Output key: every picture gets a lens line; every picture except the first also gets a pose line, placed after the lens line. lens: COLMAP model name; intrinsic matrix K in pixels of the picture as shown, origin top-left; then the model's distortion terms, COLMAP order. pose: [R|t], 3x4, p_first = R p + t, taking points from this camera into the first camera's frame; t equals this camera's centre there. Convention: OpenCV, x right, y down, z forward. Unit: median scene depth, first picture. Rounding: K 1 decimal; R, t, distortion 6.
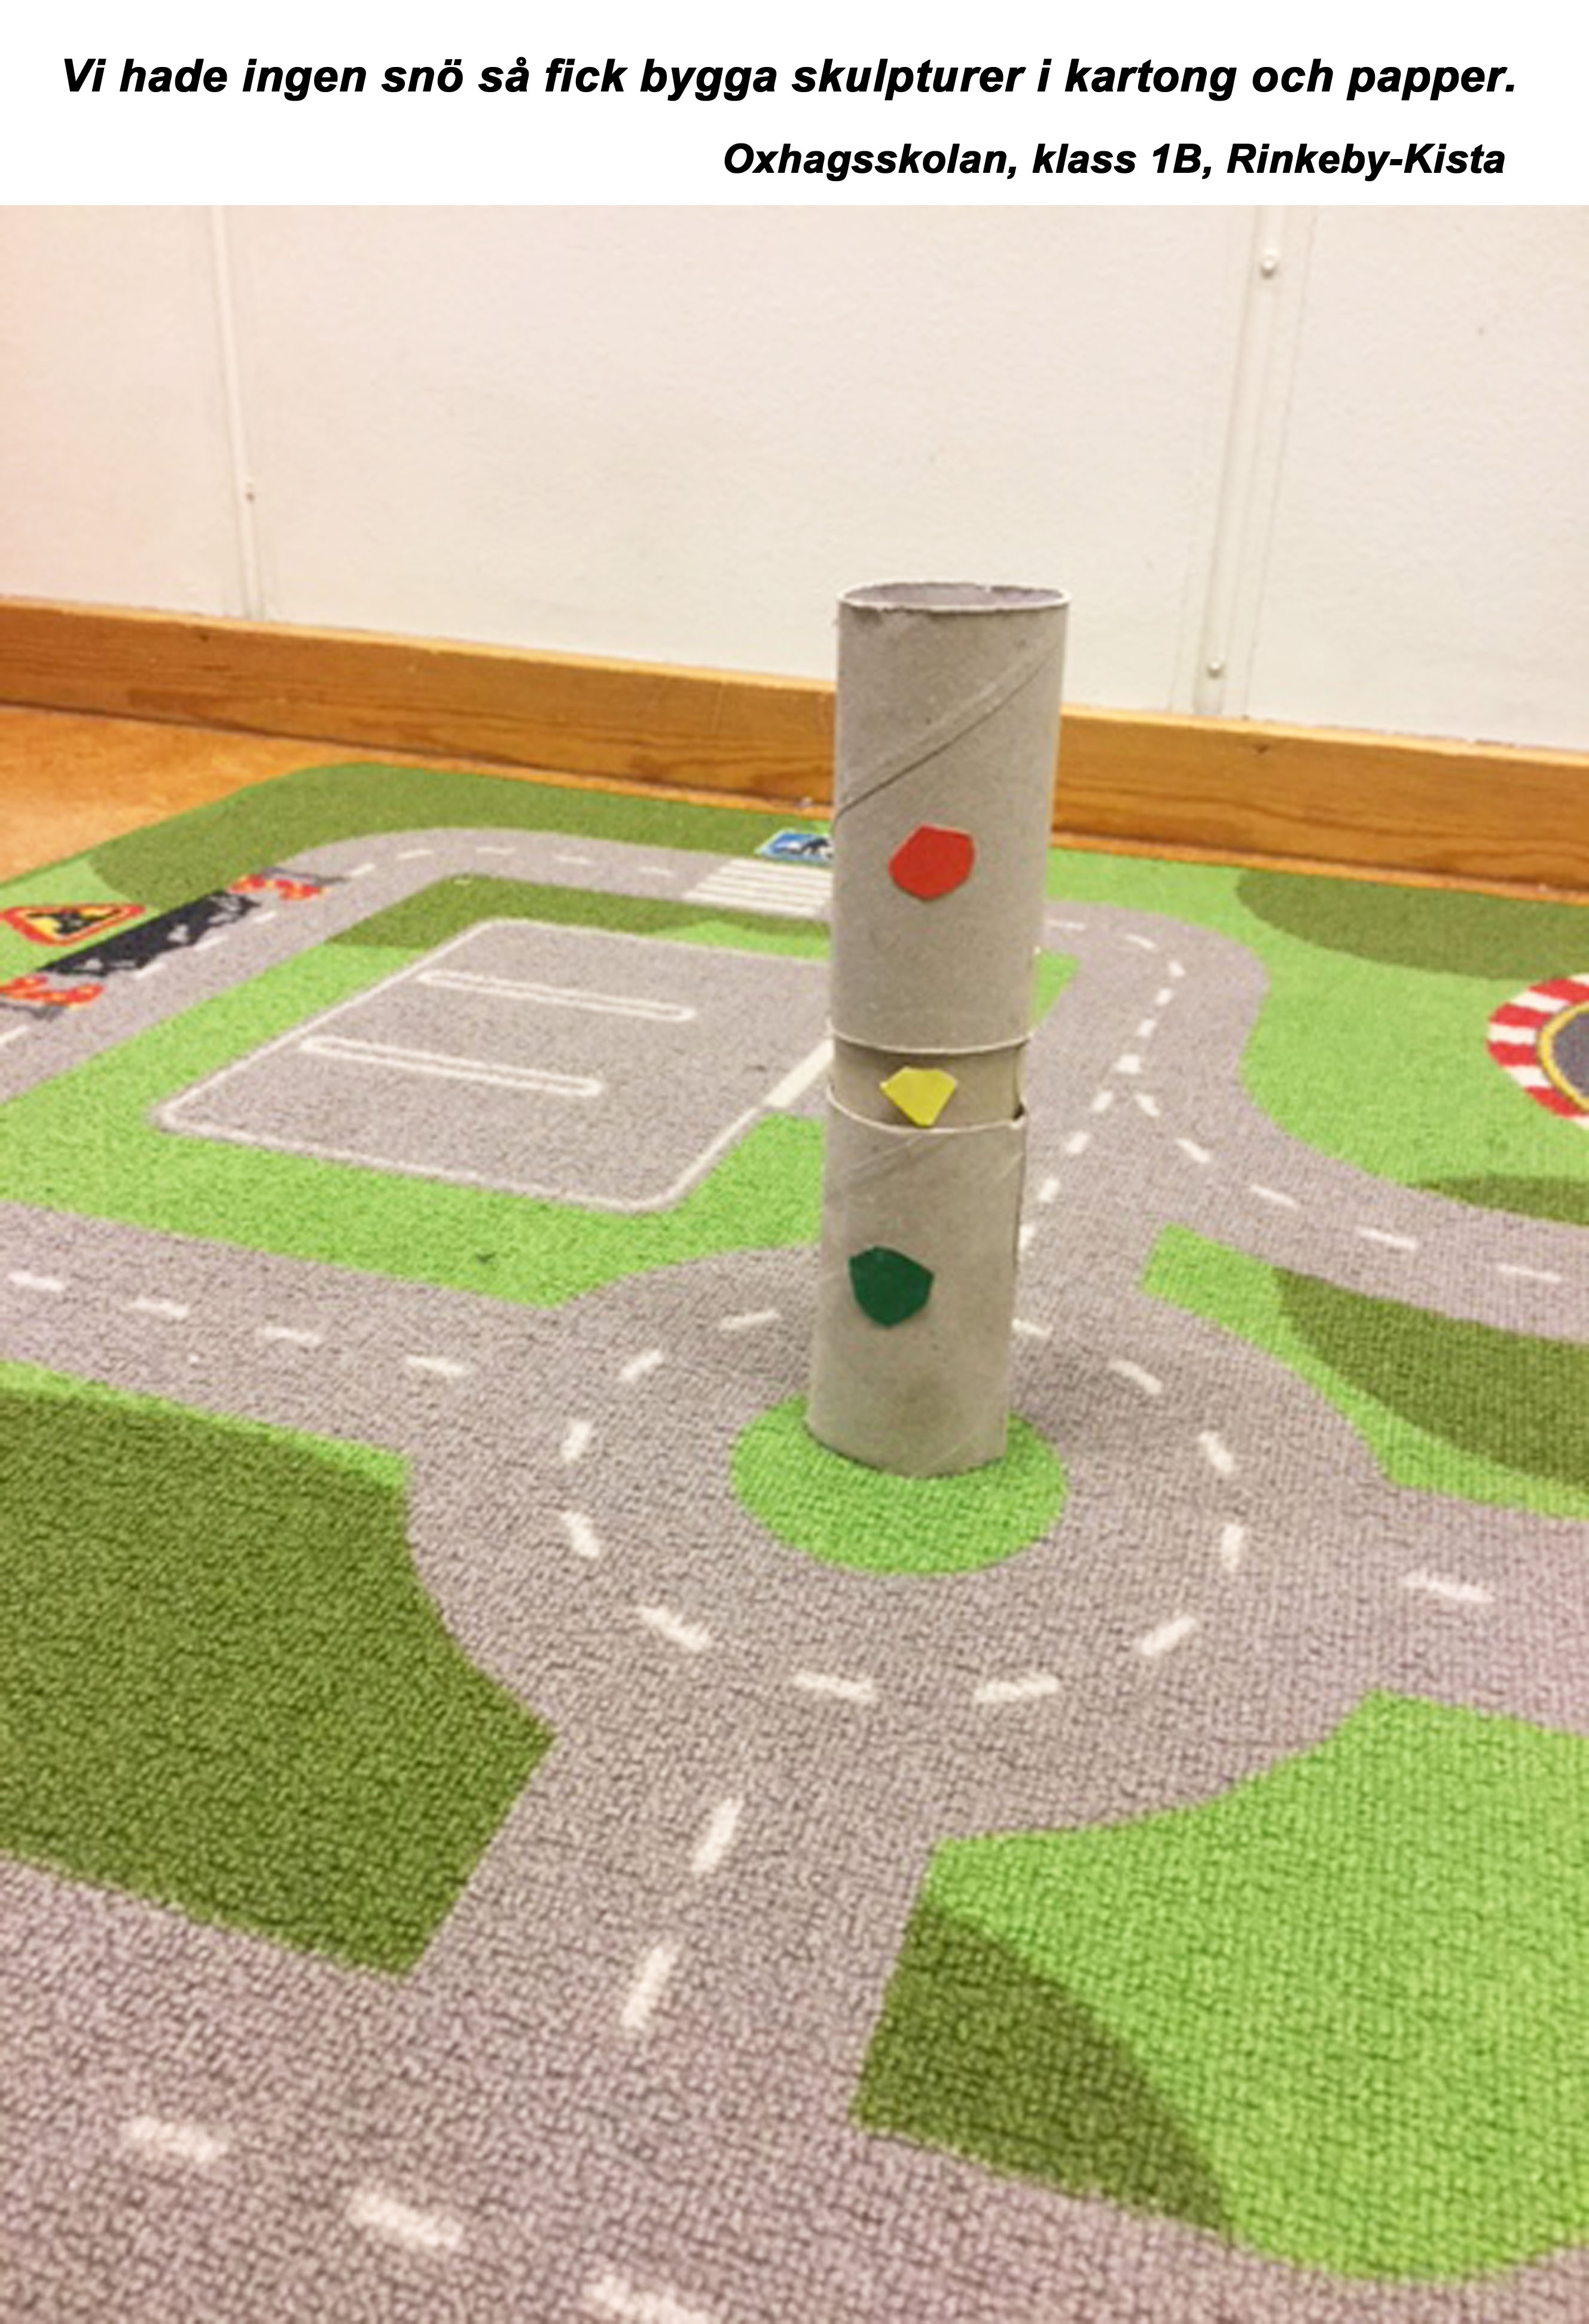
lens RADIAL K [[1940.1, 0, 773.9], [0, 1940.1, 1240.5], [0, 0, 1]] dist [0.117280, -0.175404]
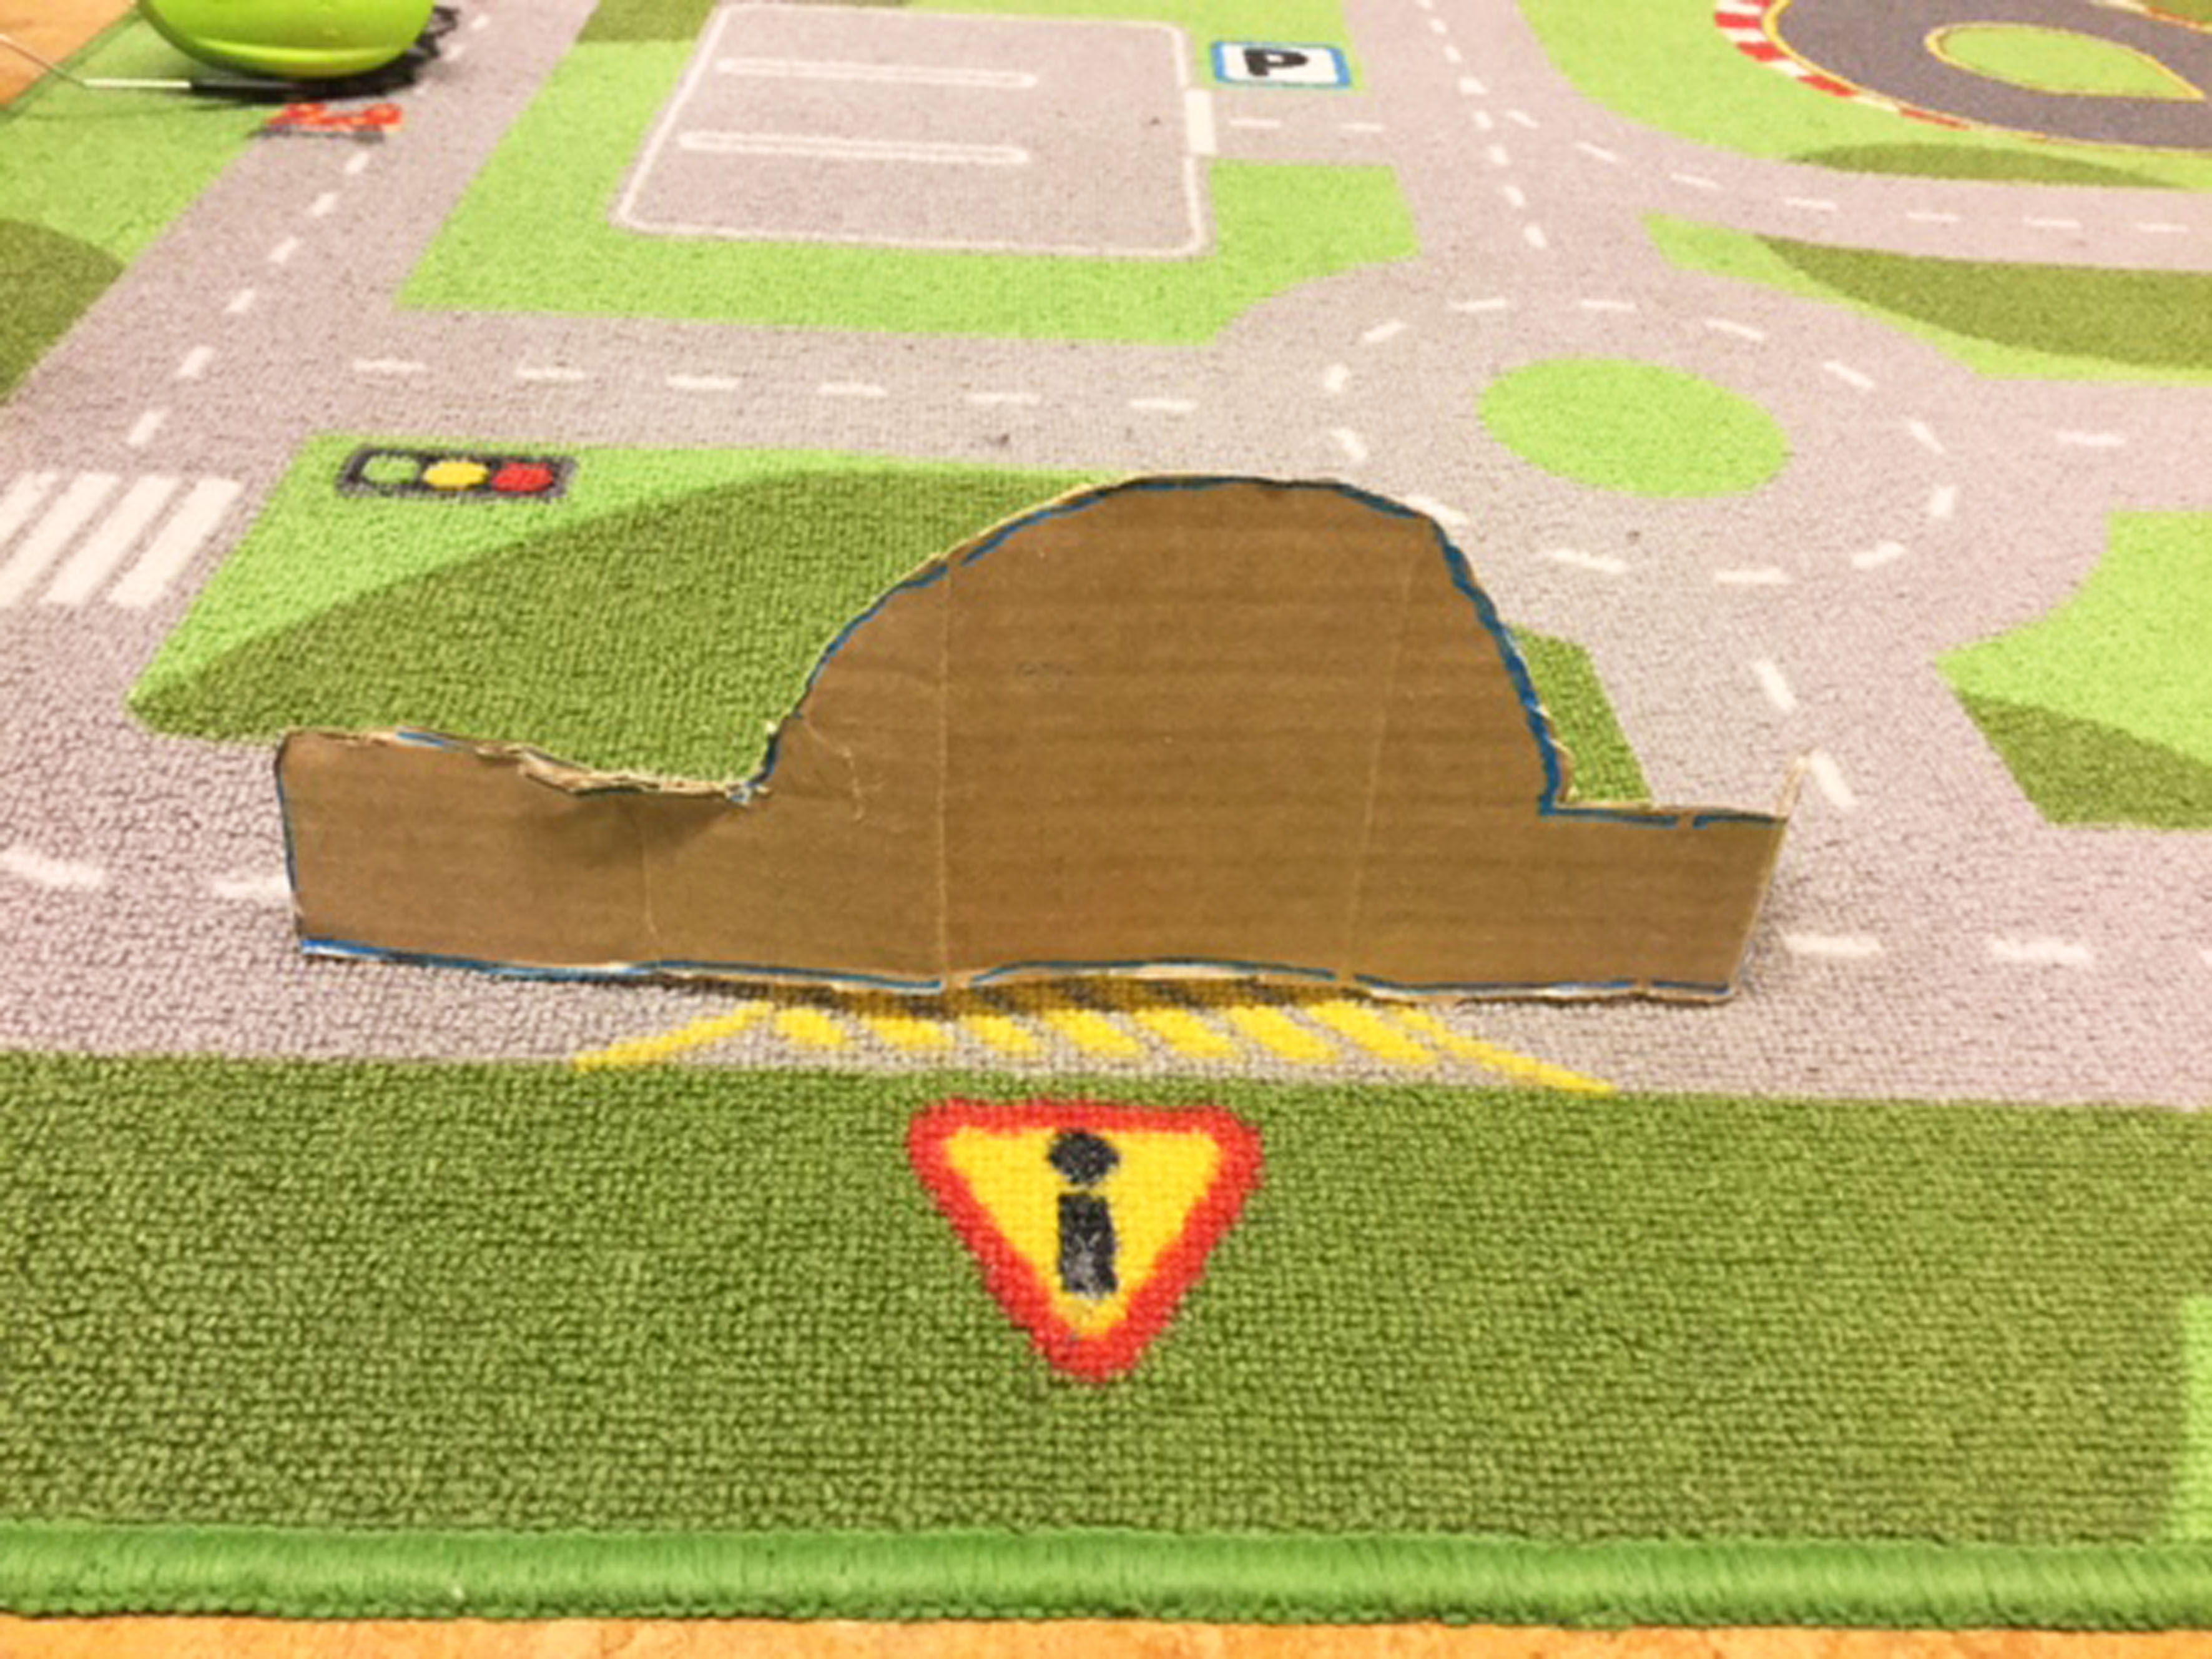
lens RADIAL K [[1994.4, 0, 1097.9], [0, 1994.4, 852.4], [0, 0, 1]] dist [0.127000, -0.235832]
pose [[0.936307, -0.196208, 0.291259, -0.523738], [0.133279, 0.965849, 0.222198, 0.049455], [-0.324909, -0.169227, 0.930482, -0.016761]]
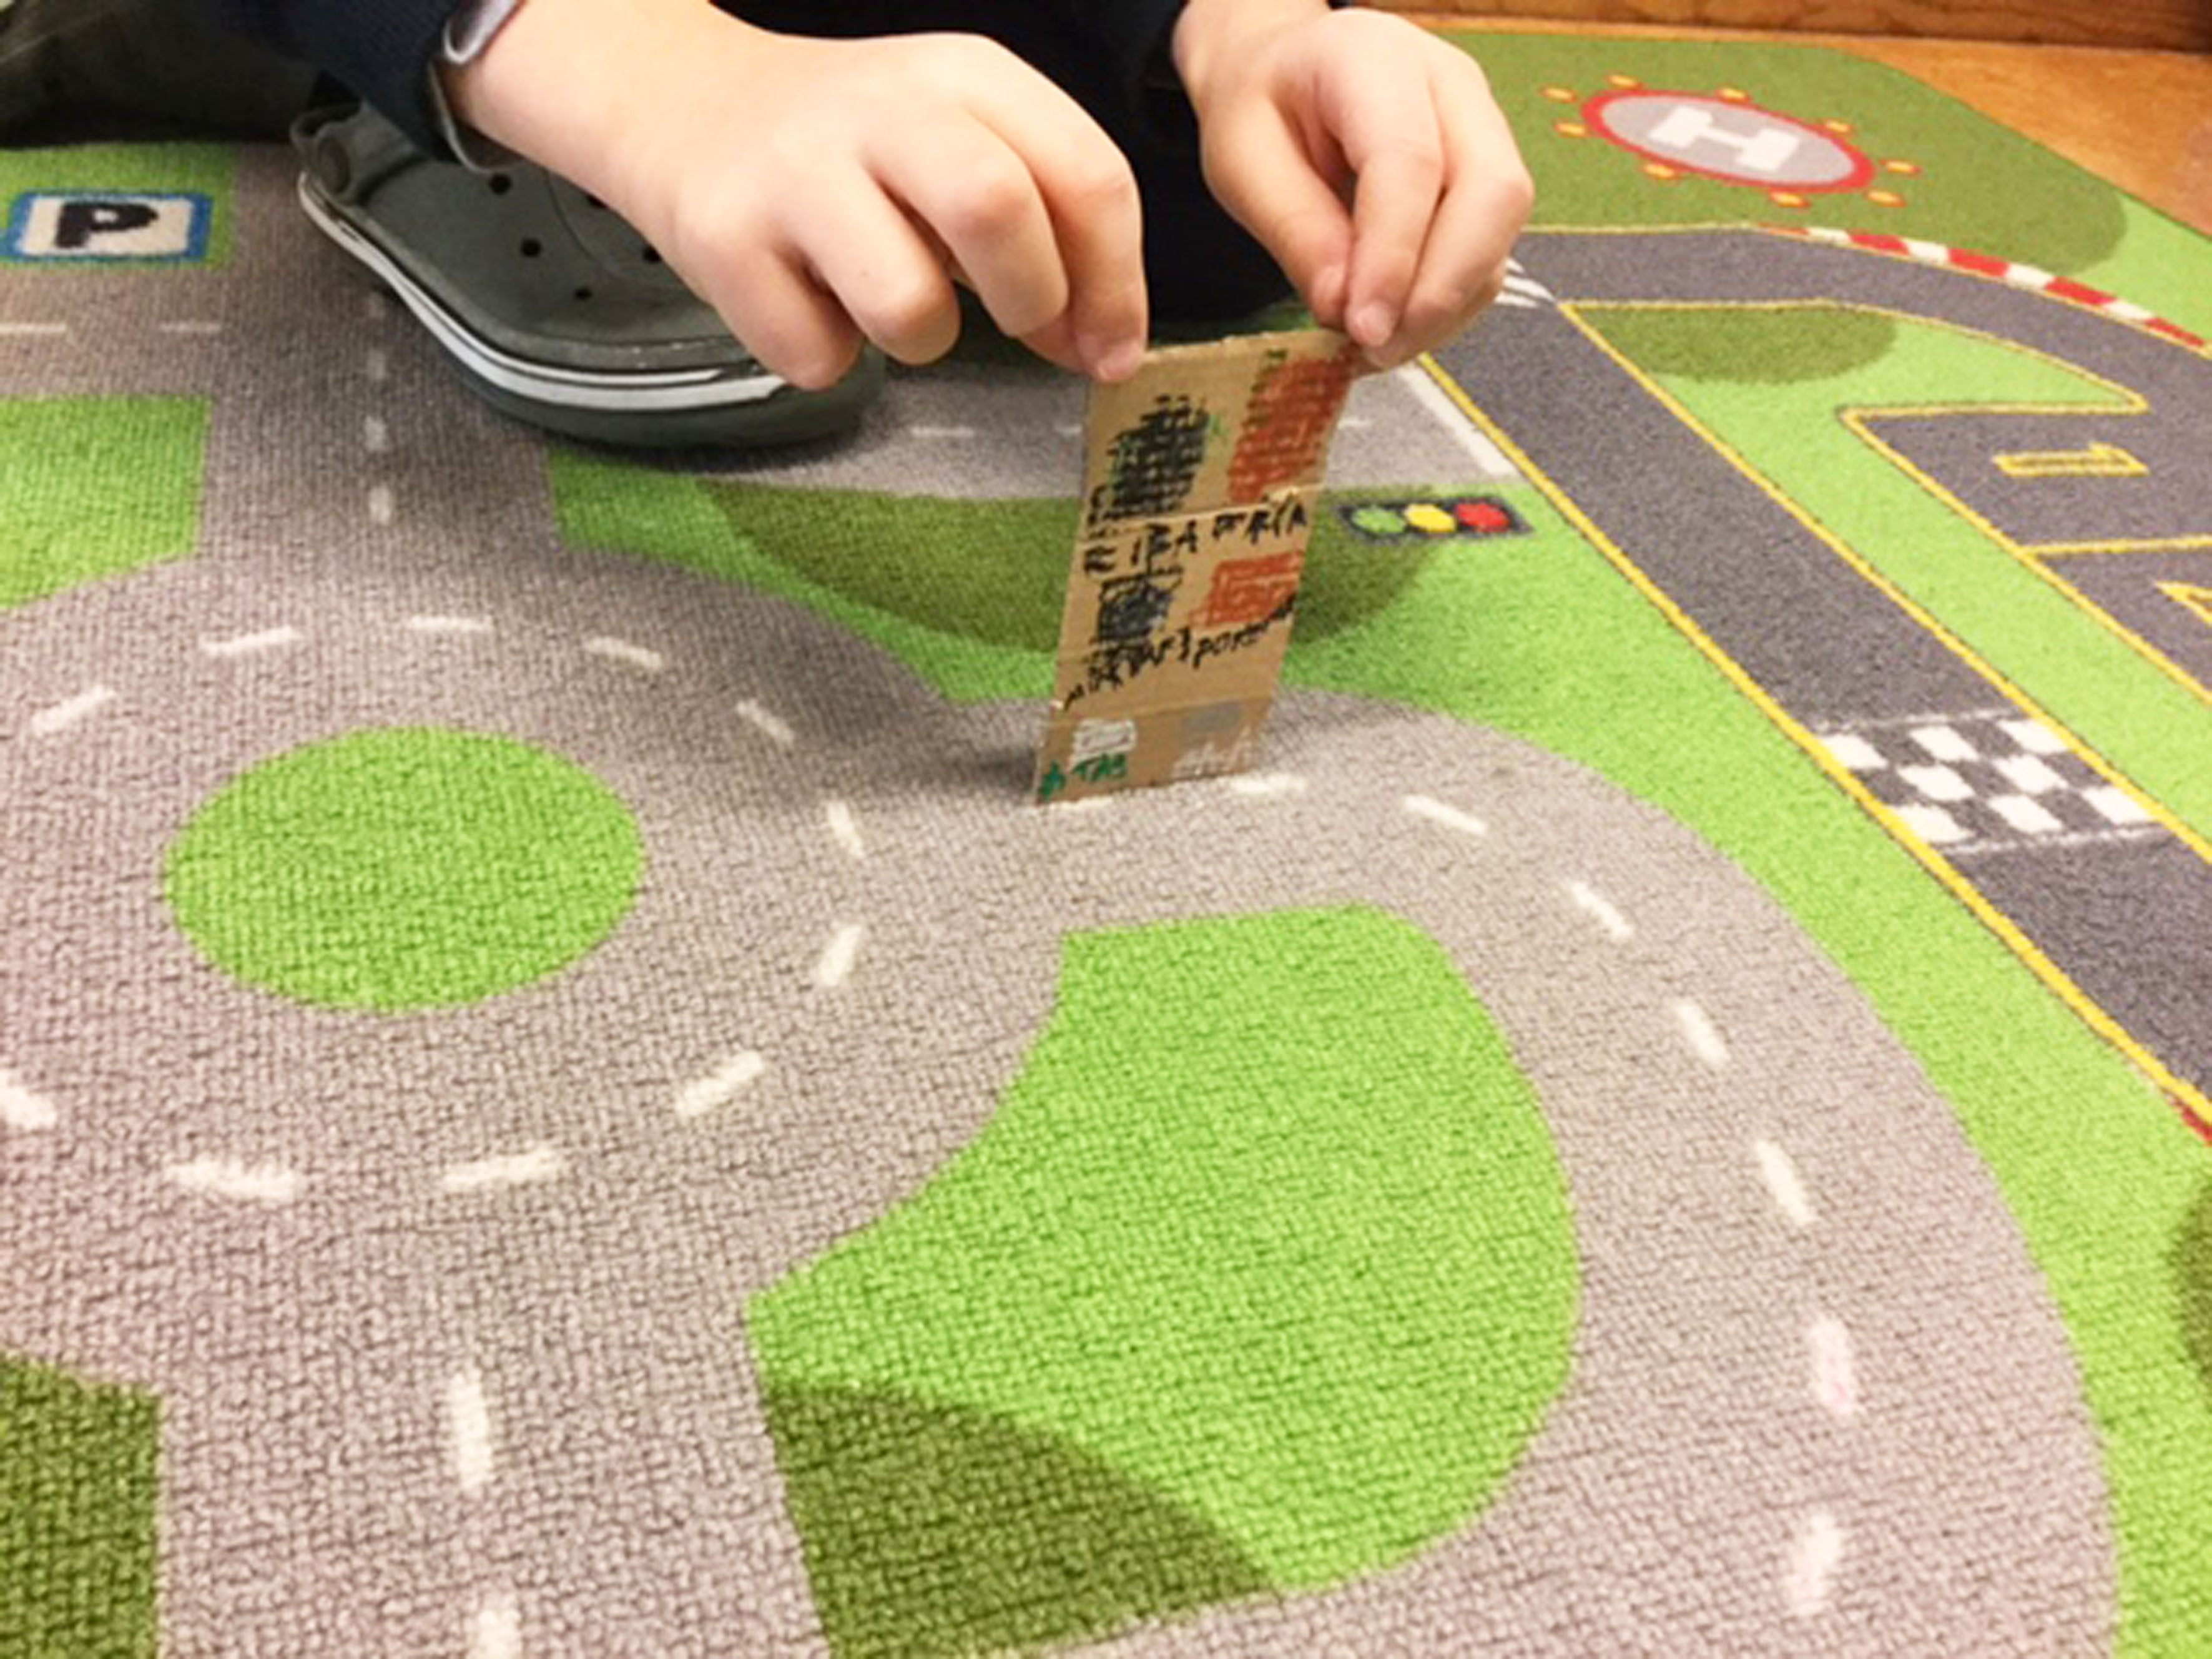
lens RADIAL K [[1994.4, 0, 1110.6], [0, 1994.4, 849.8], [0, 0, 1]] dist [0.127000, -0.235832]
pose [[0.793886, -0.303446, 0.526940, -0.114335], [0.178386, 0.944677, 0.275251, -0.045398], [-0.581312, -0.124519, 0.804097, 0.181838]]
